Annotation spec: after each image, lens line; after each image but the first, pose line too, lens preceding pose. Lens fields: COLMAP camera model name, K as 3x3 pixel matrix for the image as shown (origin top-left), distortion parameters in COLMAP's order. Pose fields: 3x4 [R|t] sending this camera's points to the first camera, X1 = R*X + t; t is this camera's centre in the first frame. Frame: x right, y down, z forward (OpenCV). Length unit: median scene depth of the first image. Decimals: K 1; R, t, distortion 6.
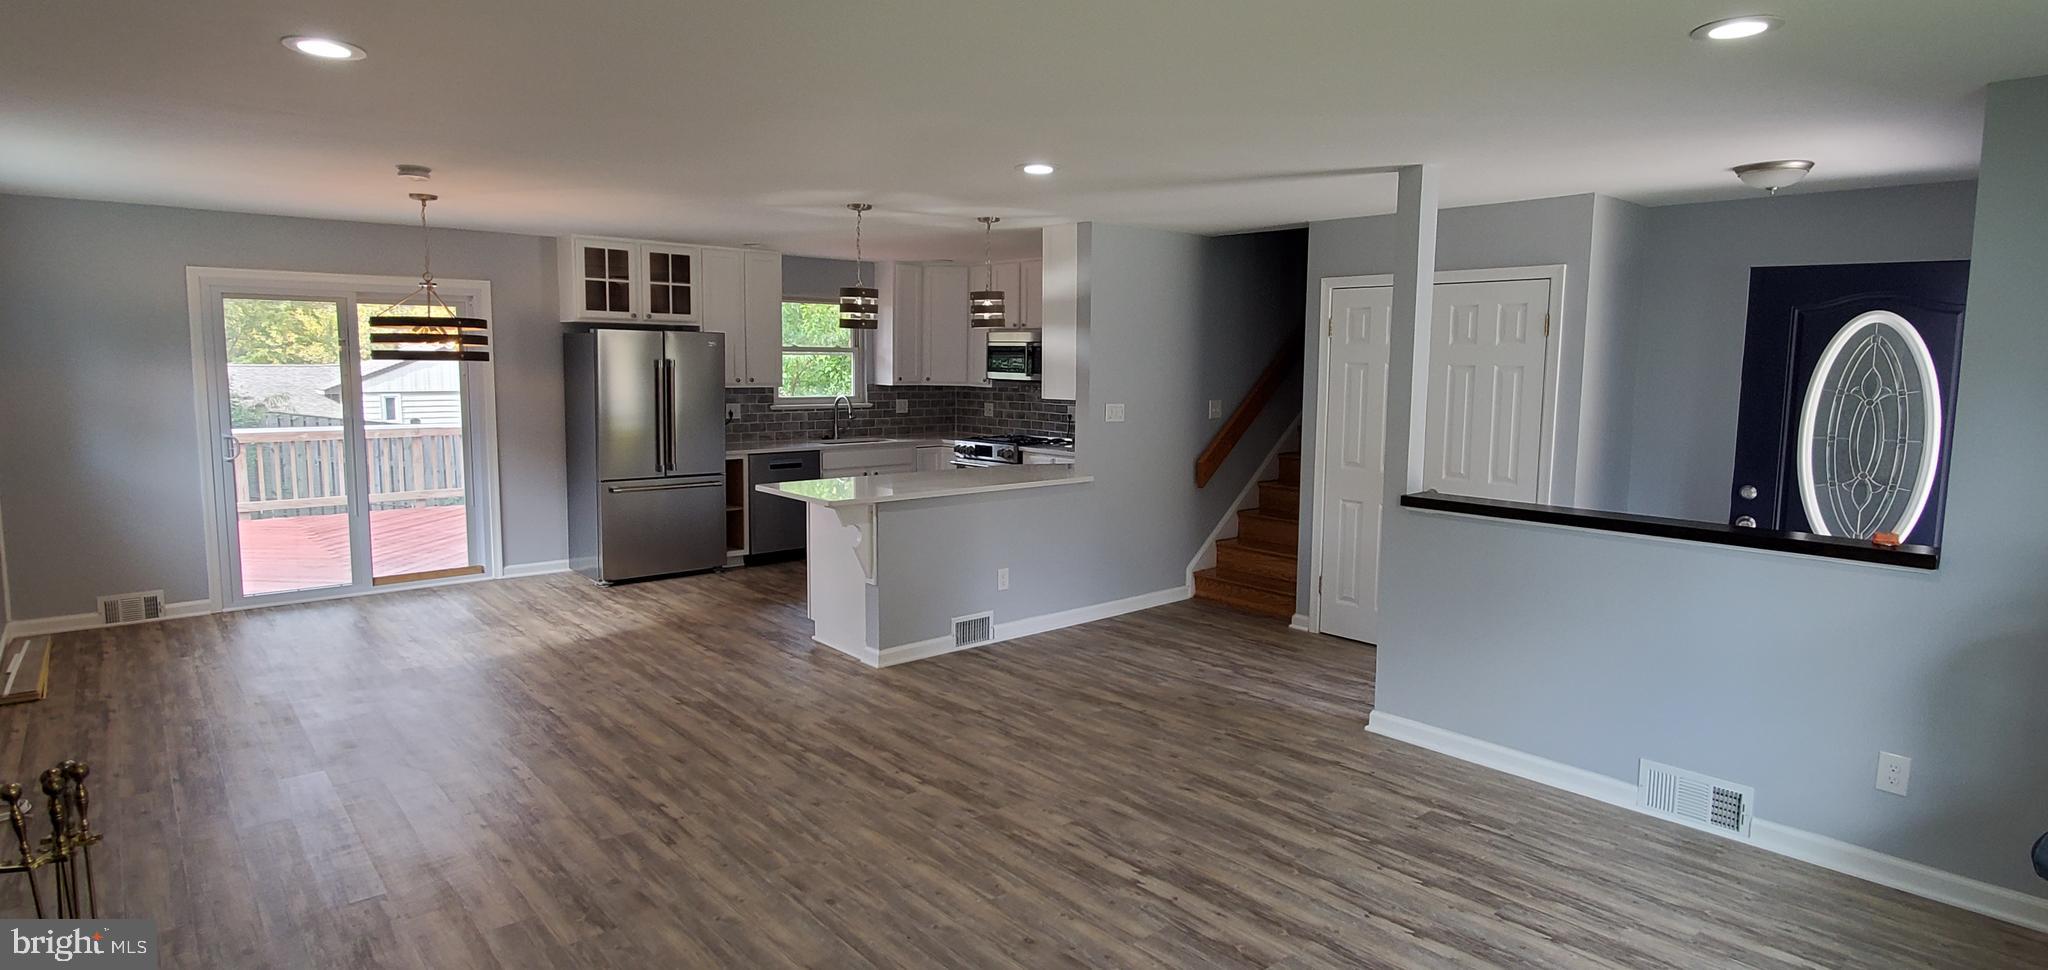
lens RADIAL K [[1045.7, 0, 1031.5], [0, 1045.7, 476.8], [0, 0, 1]] dist [0.012849, -0.014698]
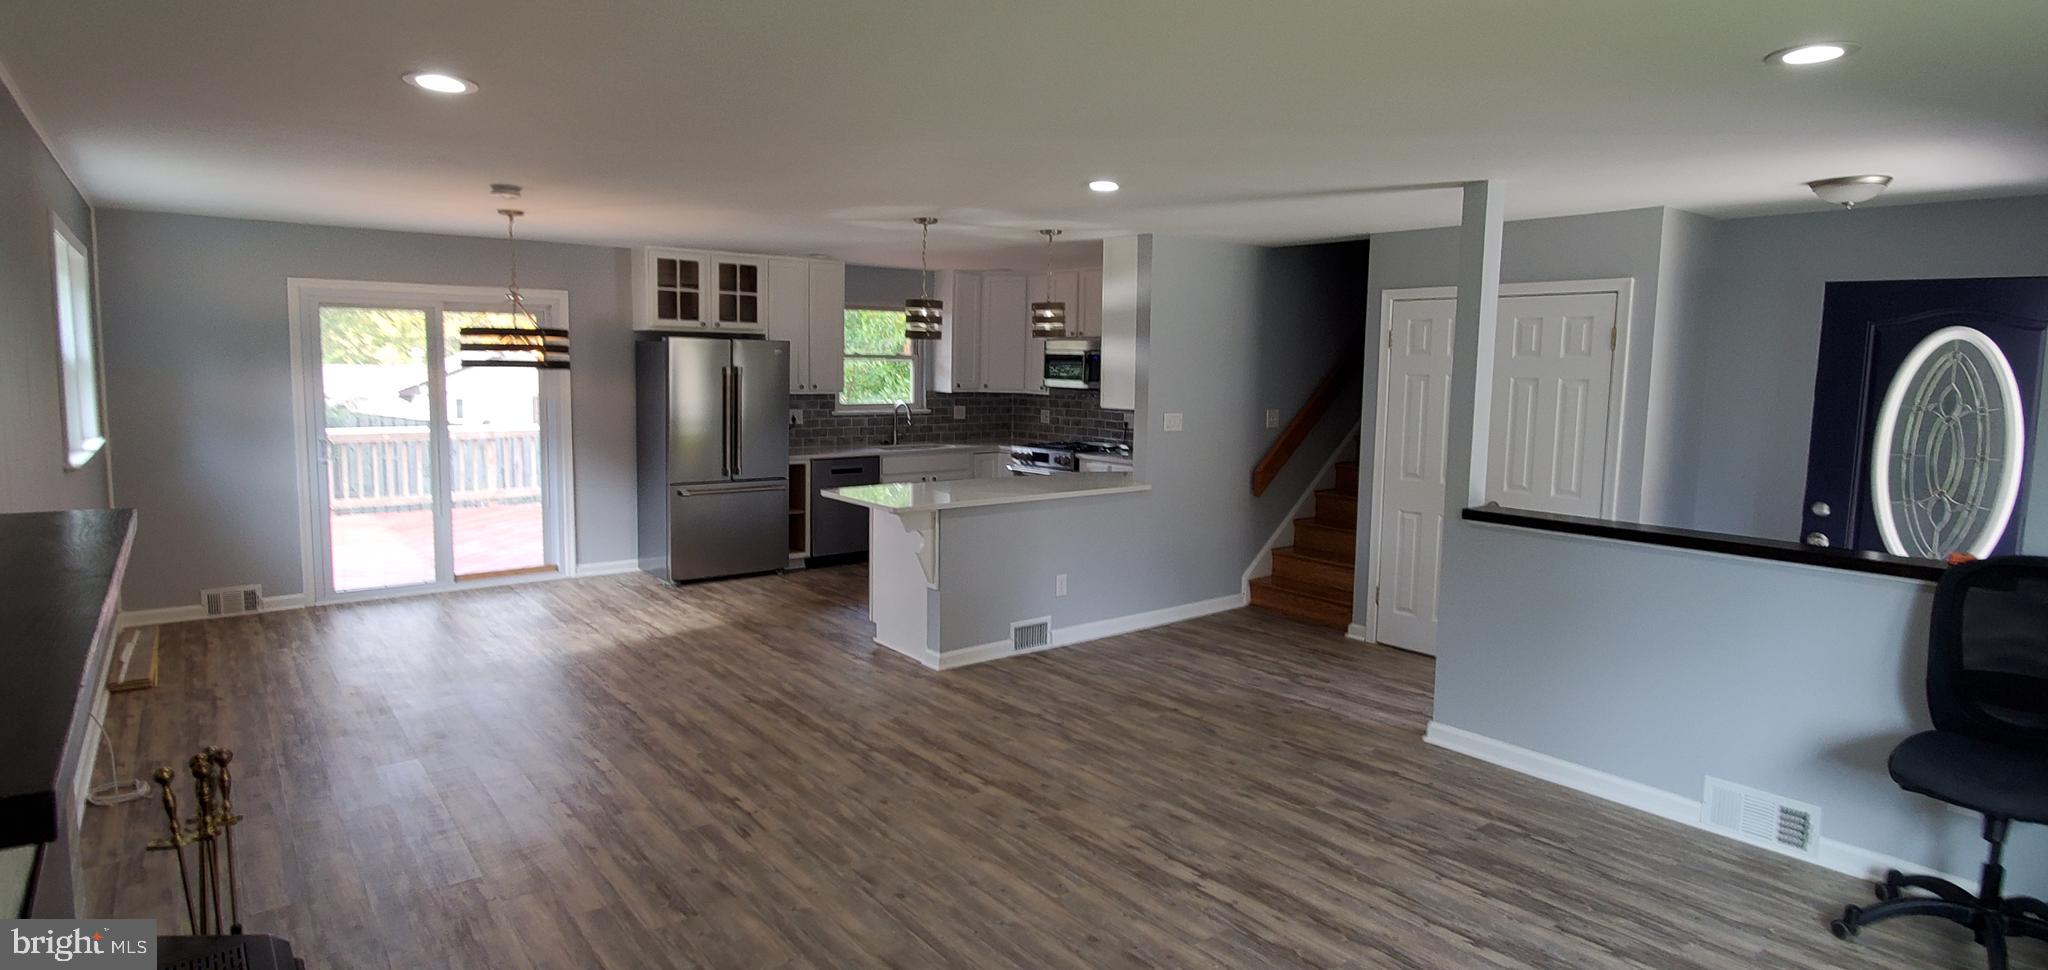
lens RADIAL K [[1047.6, 0, 1033.0], [0, 1047.6, 464.2], [0, 0, 1]] dist [0.012489, -0.014356]
pose [[0.998922, 0.008625, -0.045612, -0.010018], [-0.009327, 0.999841, -0.015200, -0.004162], [0.045473, 0.015609, 0.998844, -0.022665]]
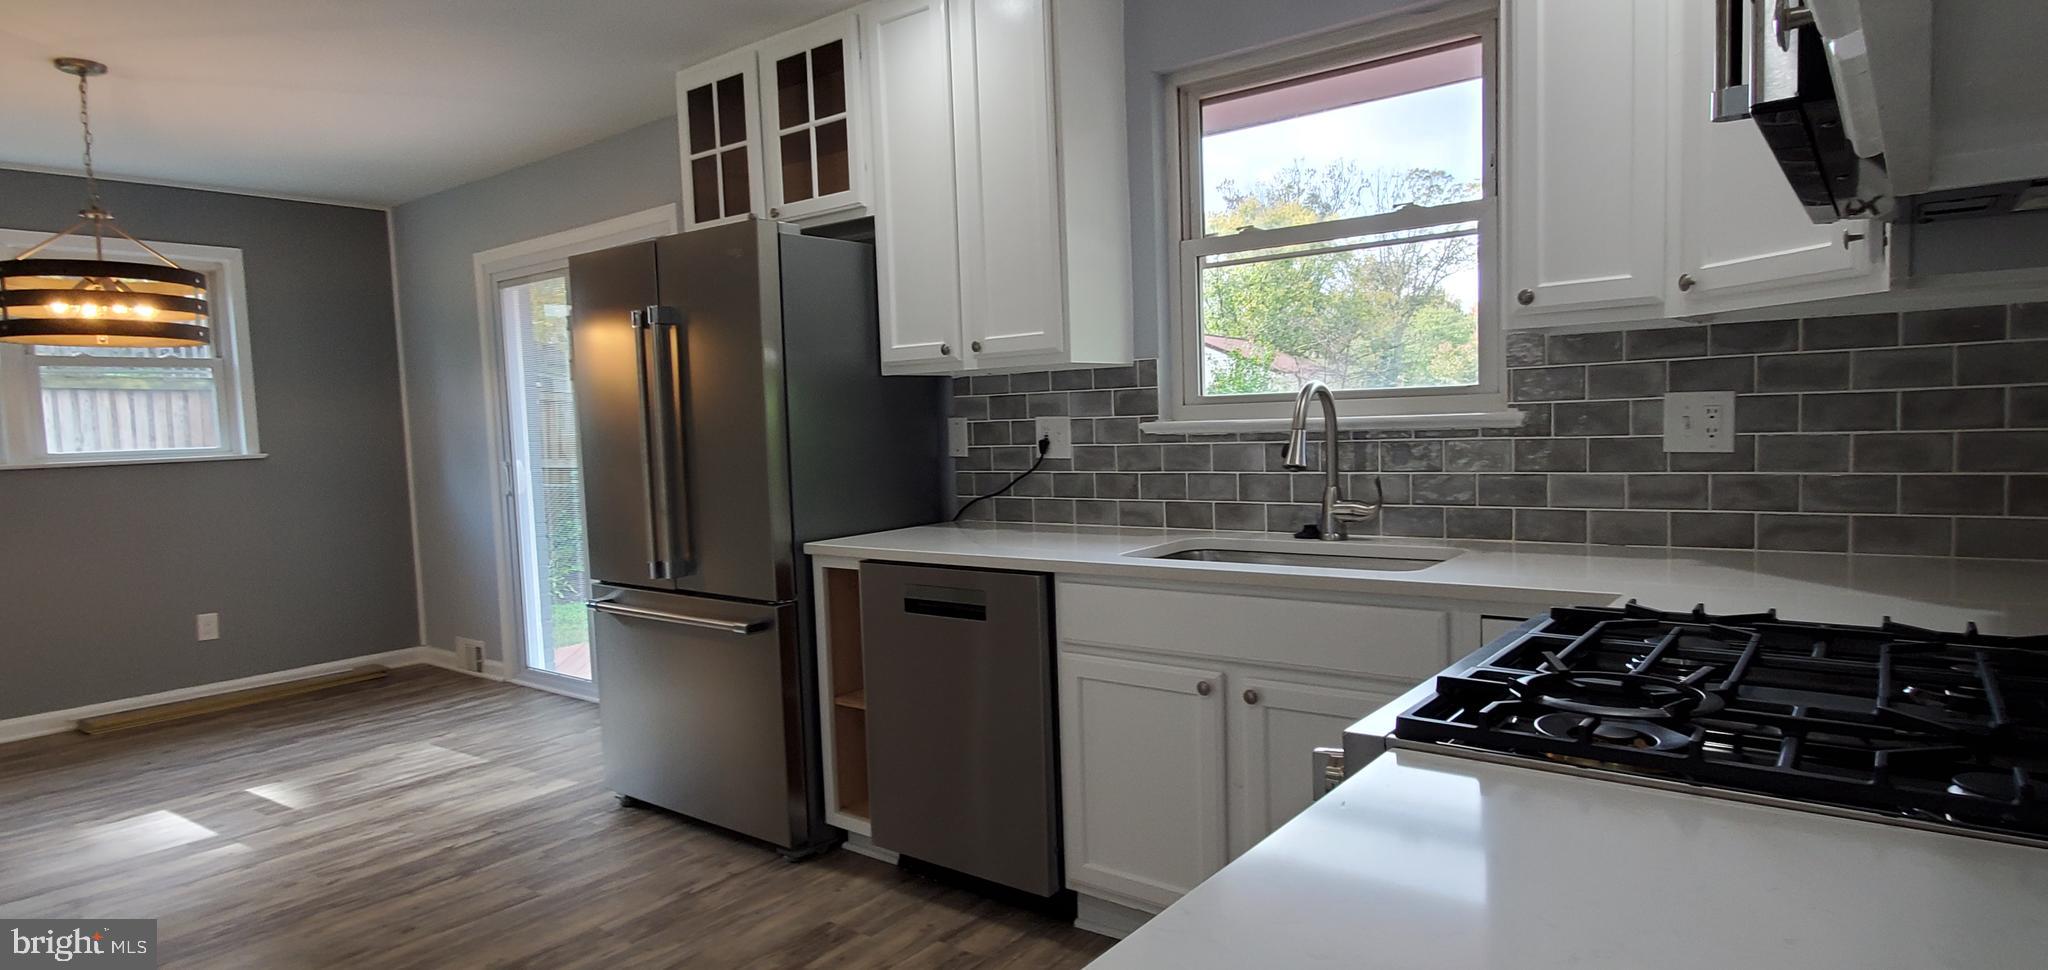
lens RADIAL K [[1126.2, 0, 1013.1], [0, 1126.2, 498.9], [0, 0, 1]] dist [-0.003785, -0.000684]
pose [[0.174577, 0.057772, -0.982947, 0.160229], [-0.070565, 0.996444, 0.046033, -0.094237], [0.982112, 0.061325, 0.178033, 1.481573]]
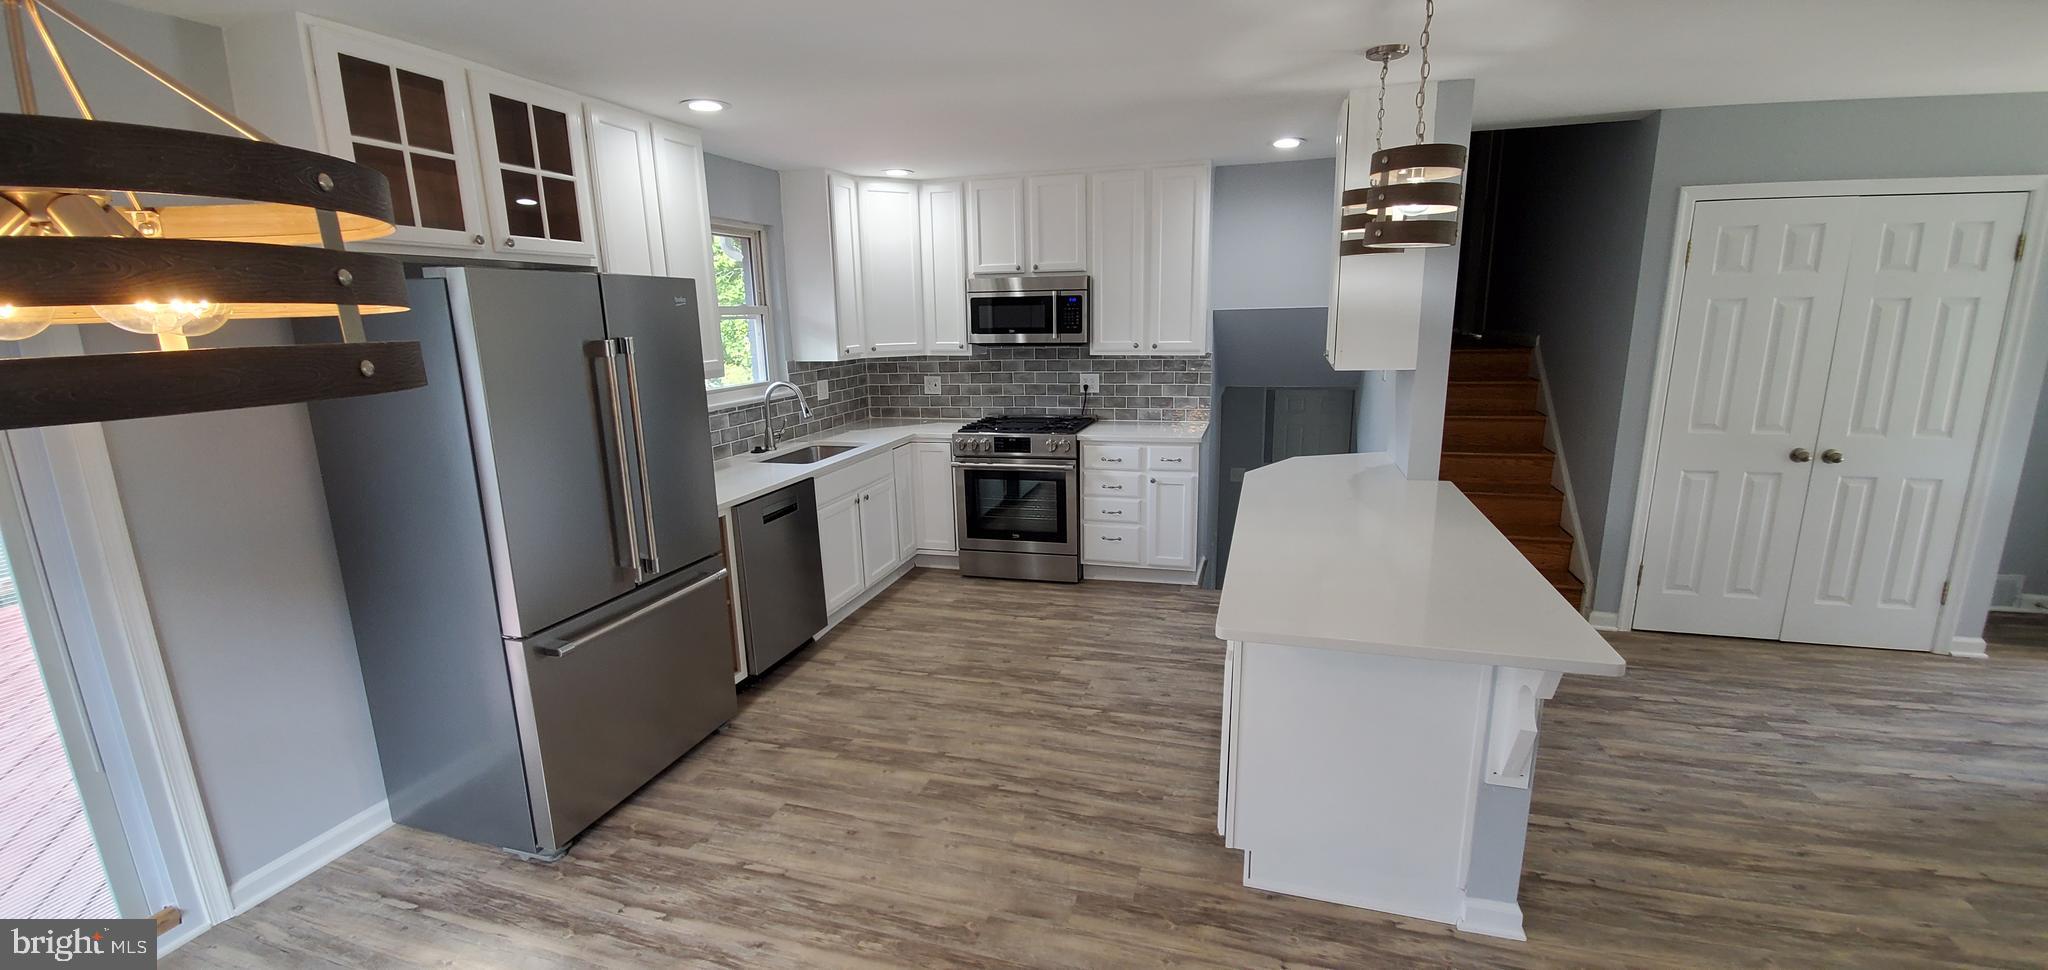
lens RADIAL K [[813.5, 0, 1014.9], [0, 813.5, 497.8], [0, 0, 1]] dist [0.010734, -0.015735]
pose [[0.852975, -0.148152, 0.500485, -0.539468], [0.092842, 0.986645, 0.133834, -0.104054], [-0.513629, -0.067691, 0.855338, 0.844089]]
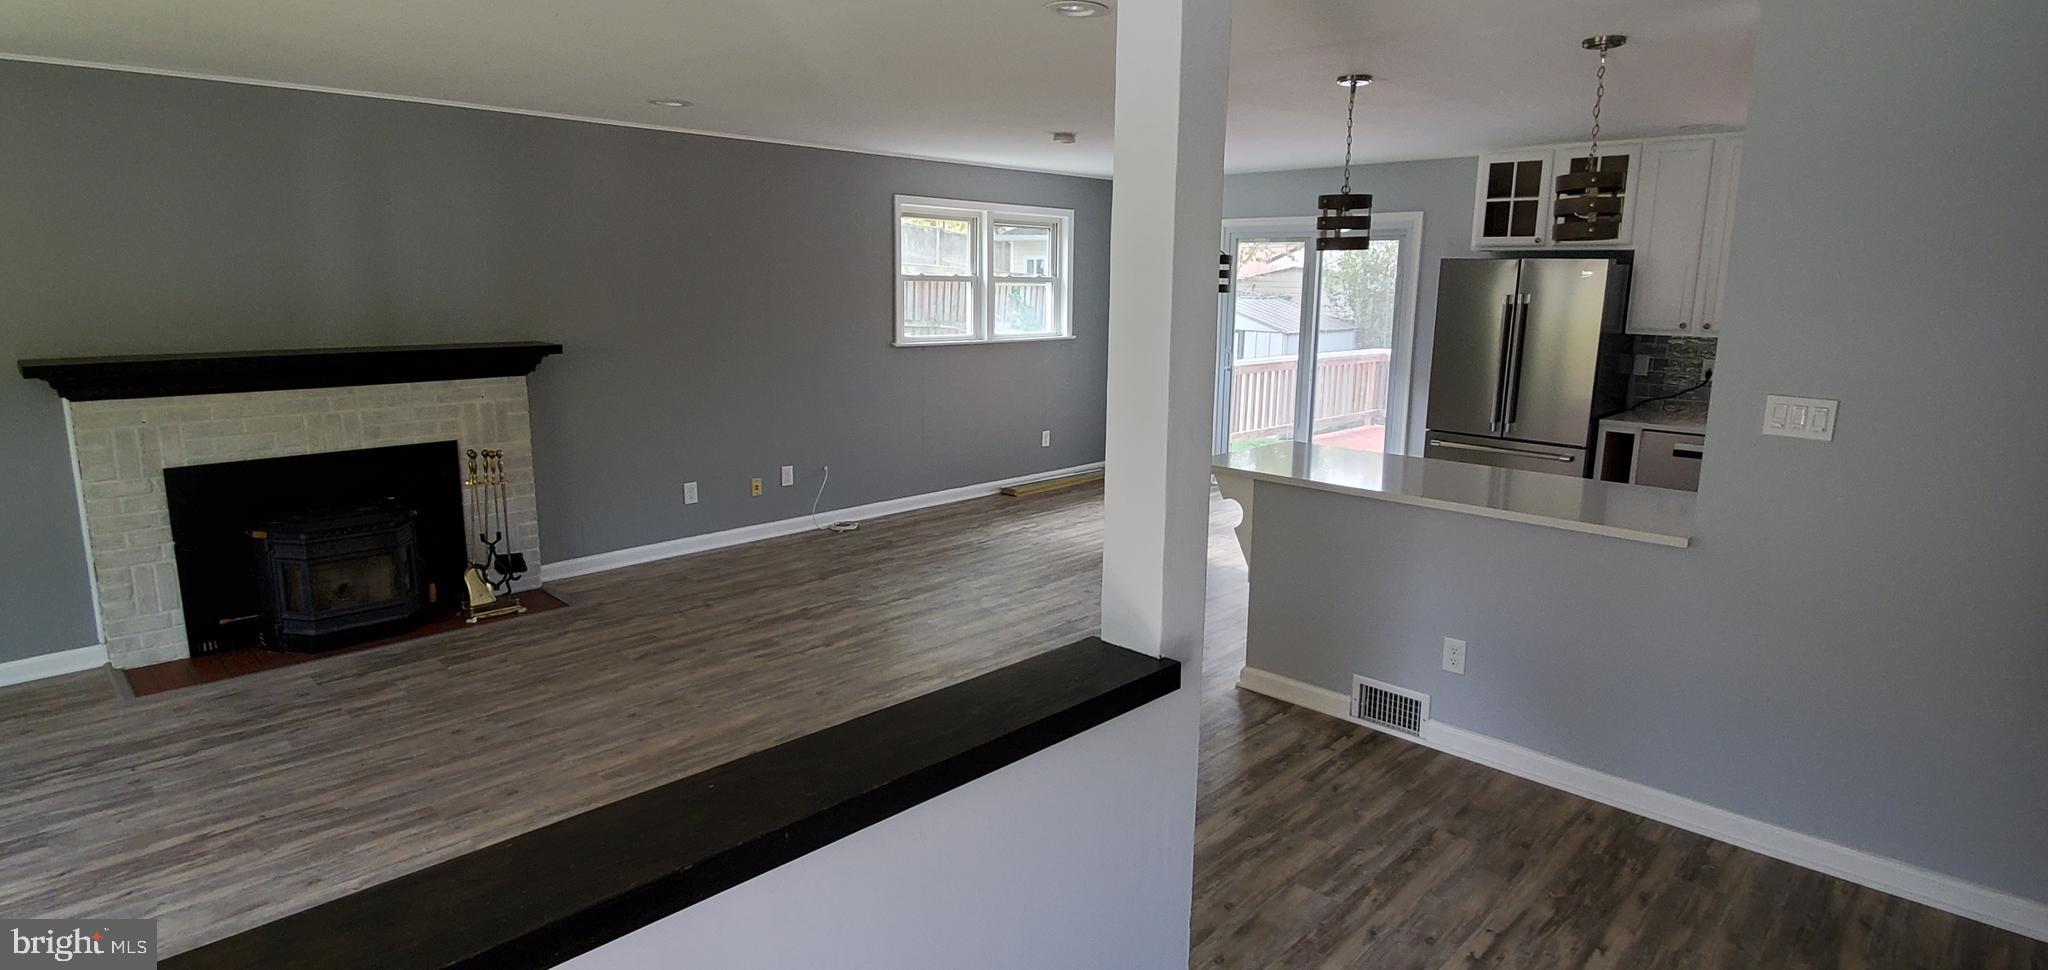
lens RADIAL K [[1045.7, 0, 1031.5], [0, 1045.7, 476.8], [0, 0, 1]] dist [0.012849, -0.014698]
pose [[0.075572, 0.176940, -0.981316, 0.617984], [-0.121721, 0.978407, 0.167042, -0.088433], [0.989683, 0.106823, 0.095478, 0.788405]]
